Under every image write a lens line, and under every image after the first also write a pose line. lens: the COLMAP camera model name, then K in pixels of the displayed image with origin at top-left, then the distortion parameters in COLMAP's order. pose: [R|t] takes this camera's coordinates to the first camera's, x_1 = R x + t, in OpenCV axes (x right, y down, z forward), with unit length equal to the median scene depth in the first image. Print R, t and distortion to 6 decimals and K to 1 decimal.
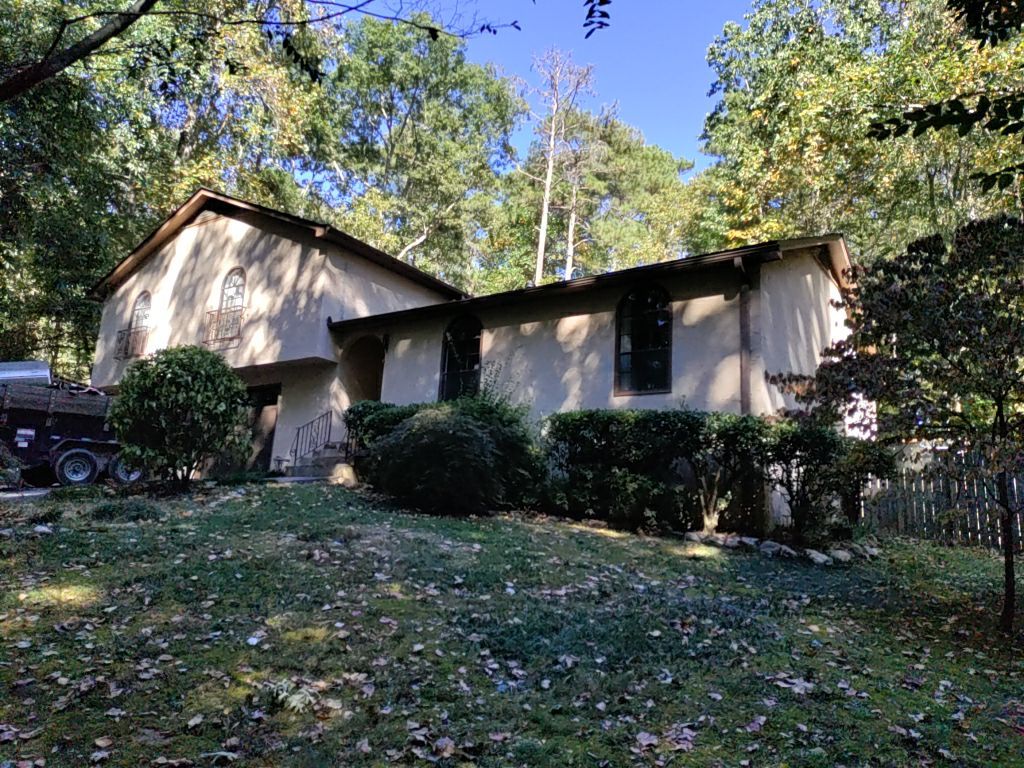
lens RADIAL K [[754.8, 0, 512.0], [0, 754.8, 384.0], [0, 0, 1]] dist [-0.000431, 0.001611]
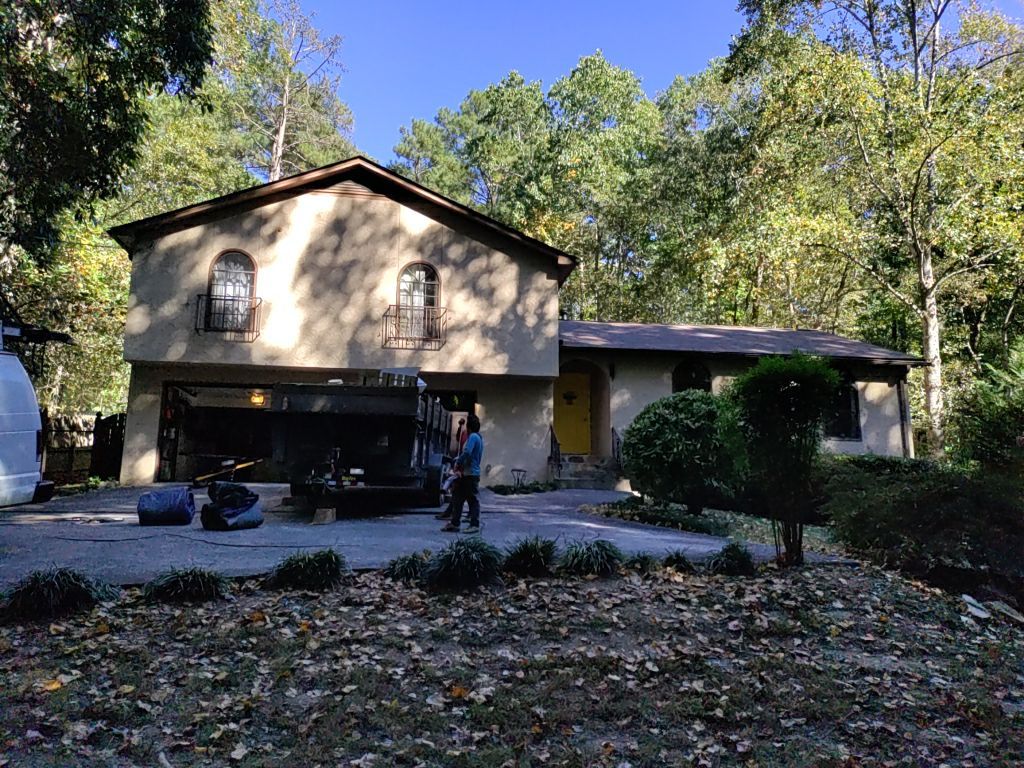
lens RADIAL K [[754.8, 0, 512.0], [0, 754.8, 384.0], [0, 0, 1]] dist [-0.000431, 0.001611]
pose [[0.790092, 0.107584, 0.603473, -0.884418], [-0.115981, 0.992933, -0.025168, 0.007259], [-0.601916, -0.050107, 0.796986, 0.171392]]
